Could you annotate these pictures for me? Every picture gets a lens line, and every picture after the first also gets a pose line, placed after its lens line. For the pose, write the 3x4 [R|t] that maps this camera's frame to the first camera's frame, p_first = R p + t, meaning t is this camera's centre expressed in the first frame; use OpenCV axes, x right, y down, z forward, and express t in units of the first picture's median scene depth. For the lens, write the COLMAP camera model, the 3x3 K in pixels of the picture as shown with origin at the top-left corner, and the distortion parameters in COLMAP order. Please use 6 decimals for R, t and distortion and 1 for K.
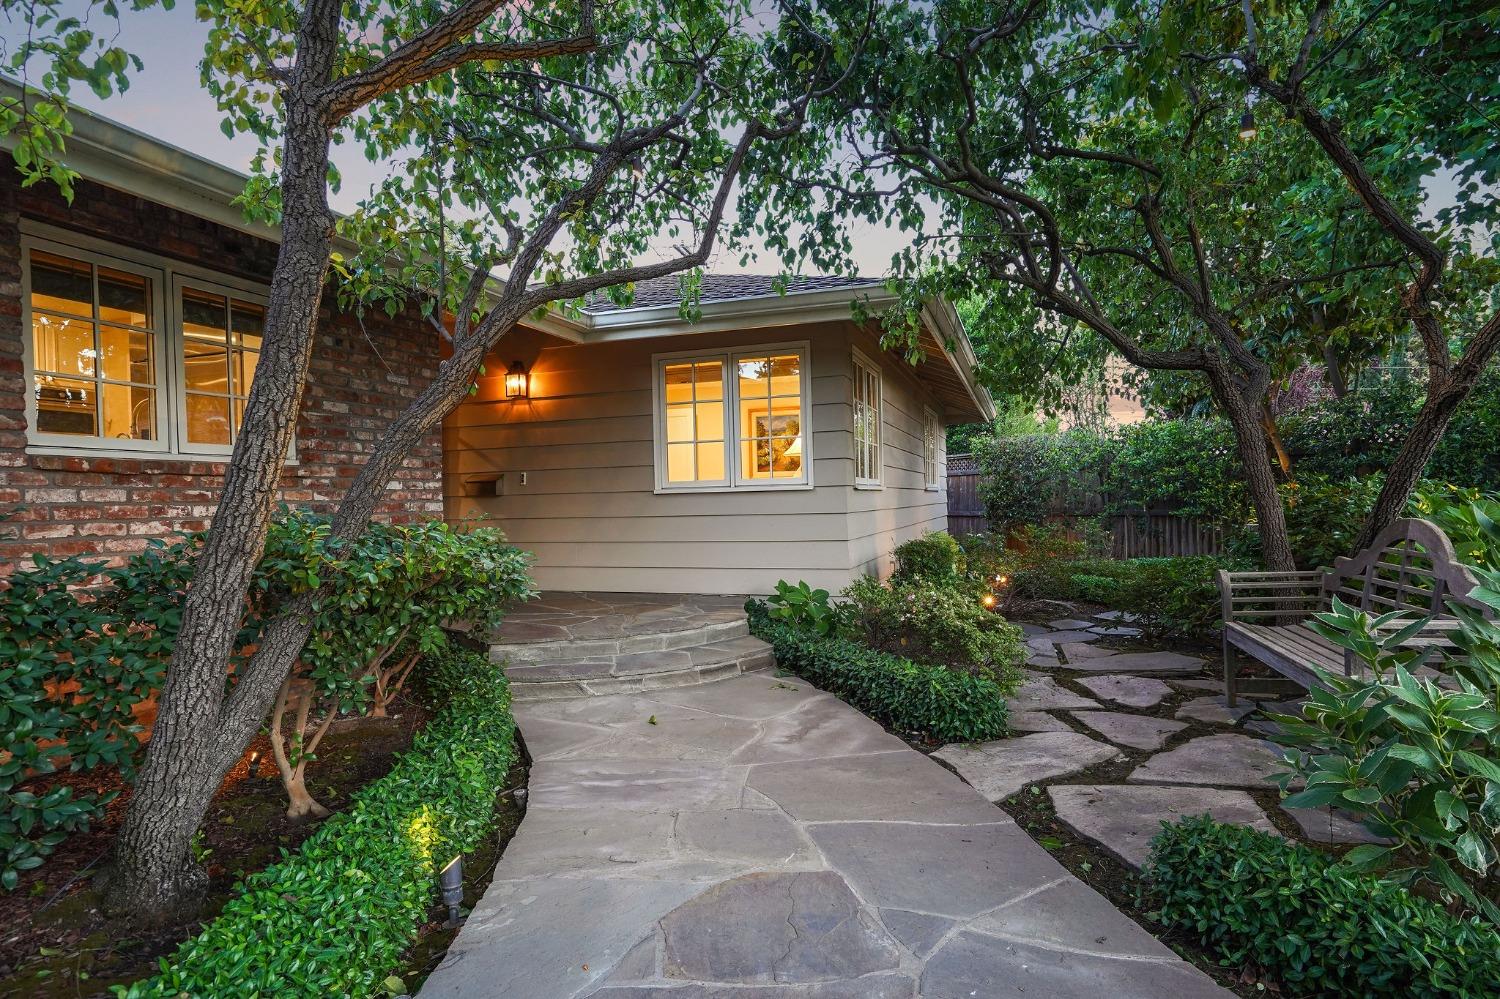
lens RADIAL K [[838.6, 0, 738.7], [0, 838.6, 507.5], [0, 0, 1]] dist [-0.005716, 0.015738]
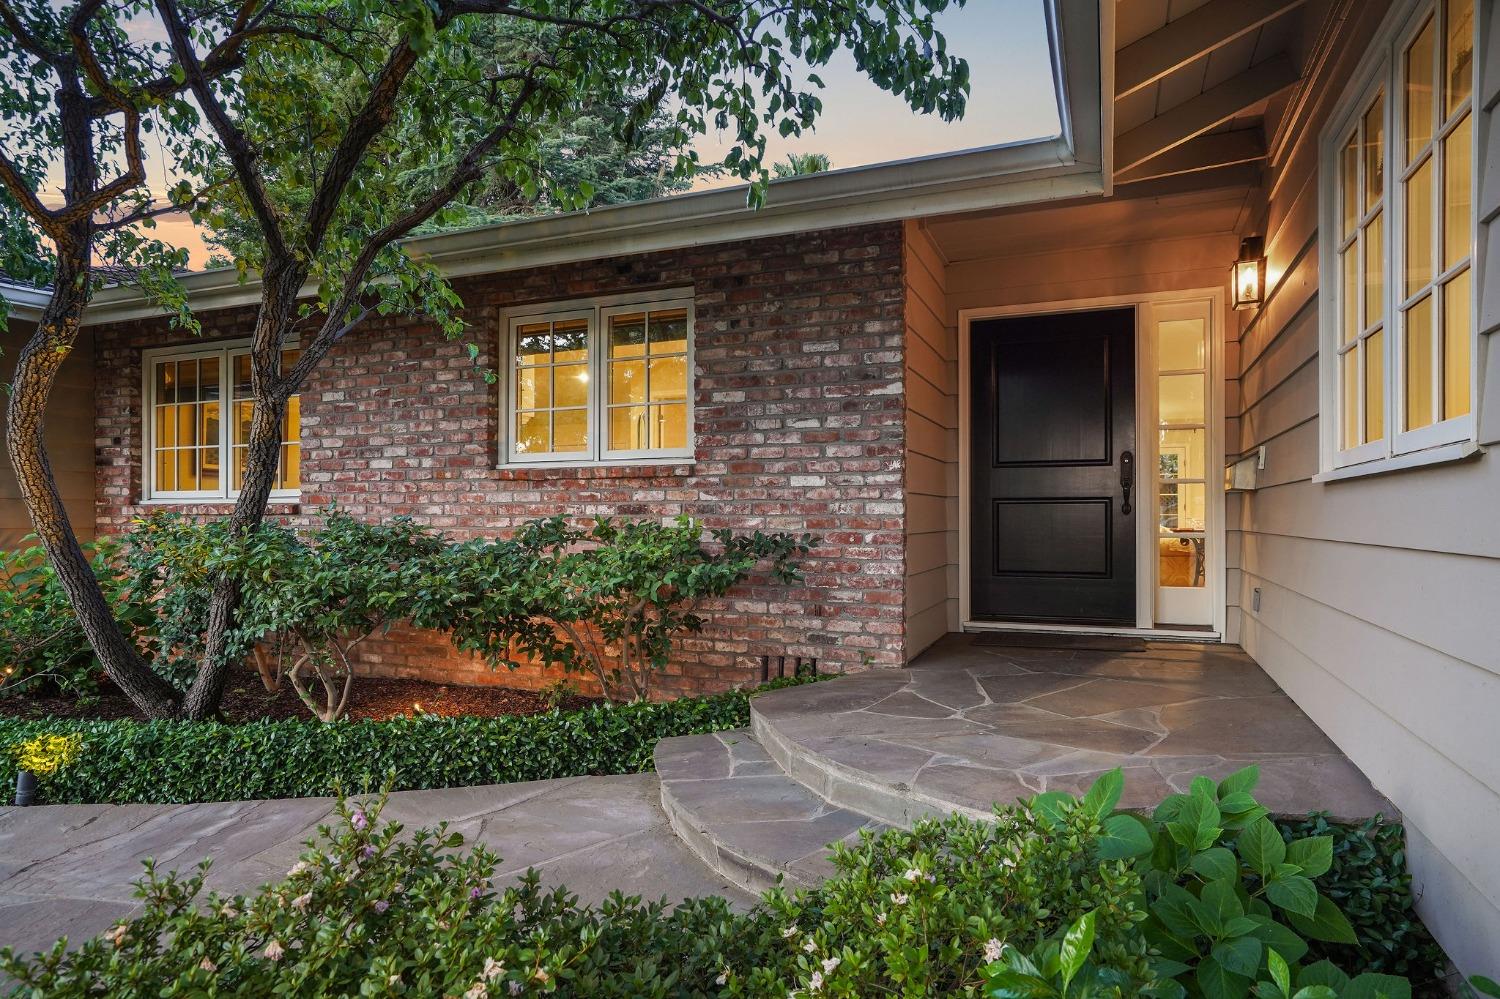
lens RADIAL K [[896.2, 0, 745.8], [0, 896.2, 514.4], [0, 0, 1]] dist [0.001731, 0.001153]
pose [[-0.056099, 0.009075, -0.998384, 0.488758], [-0.009205, 0.999911, 0.009606, -0.002563], [0.998383, 0.009729, -0.056011, 1.081369]]
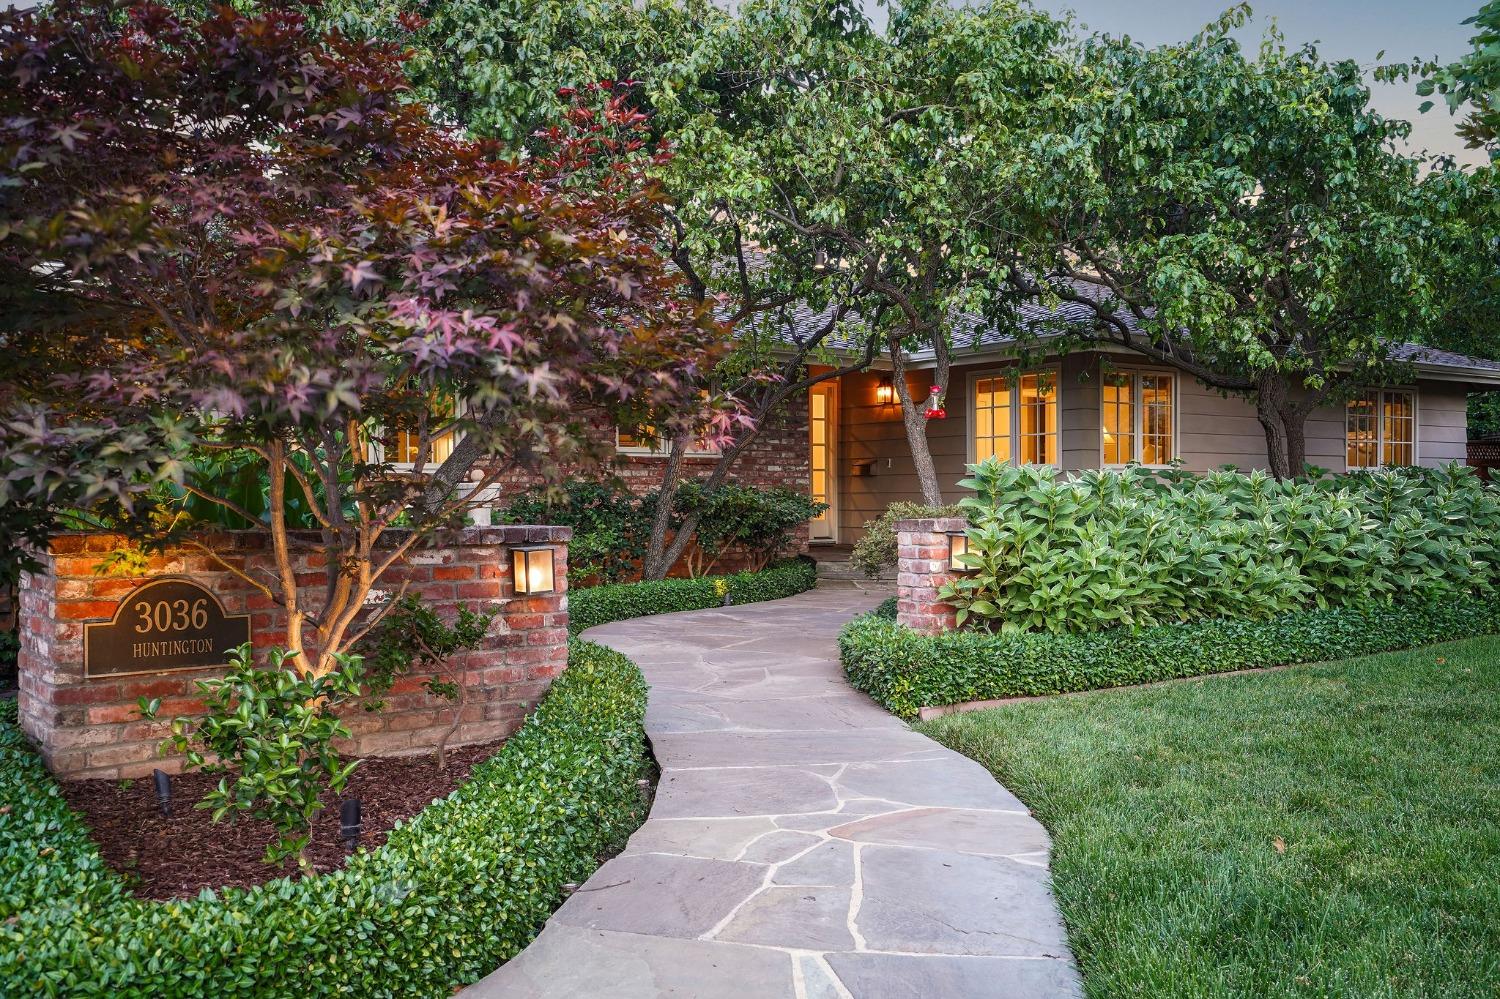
lens RADIAL K [[1383.9, 0, 741.5], [0, 1383.9, 501.2], [0, 0, 1]] dist [0.022183, 0.000000]
pose [[0.837156, 0.020146, -0.546594, 1.176445], [-0.019036, 0.999789, 0.007694, 0.021671], [0.546633, 0.003964, 0.837363, -1.534623]]
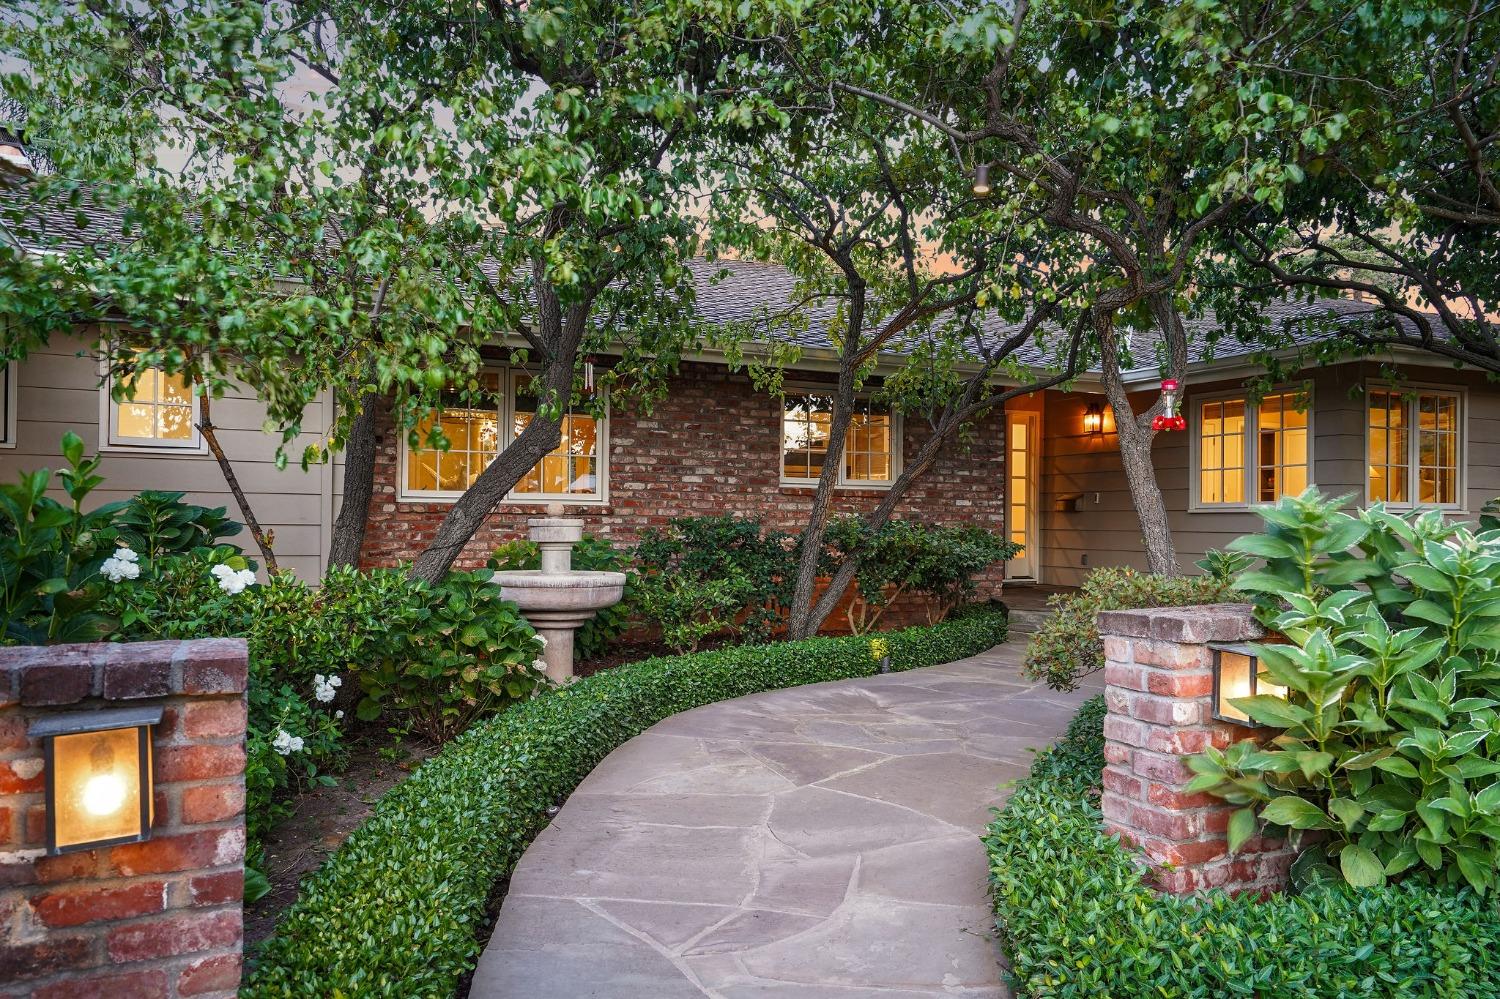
lens RADIAL K [[1083.9, 0, 754.3], [0, 1083.9, 500.1], [0, 0, 1]] dist [0.027700, -0.000397]
pose [[0.710112, 0.015150, -0.703926, 0.784957], [-0.031248, 0.999462, -0.010013, 0.000605], [0.703395, 0.029107, 0.710203, -0.753516]]
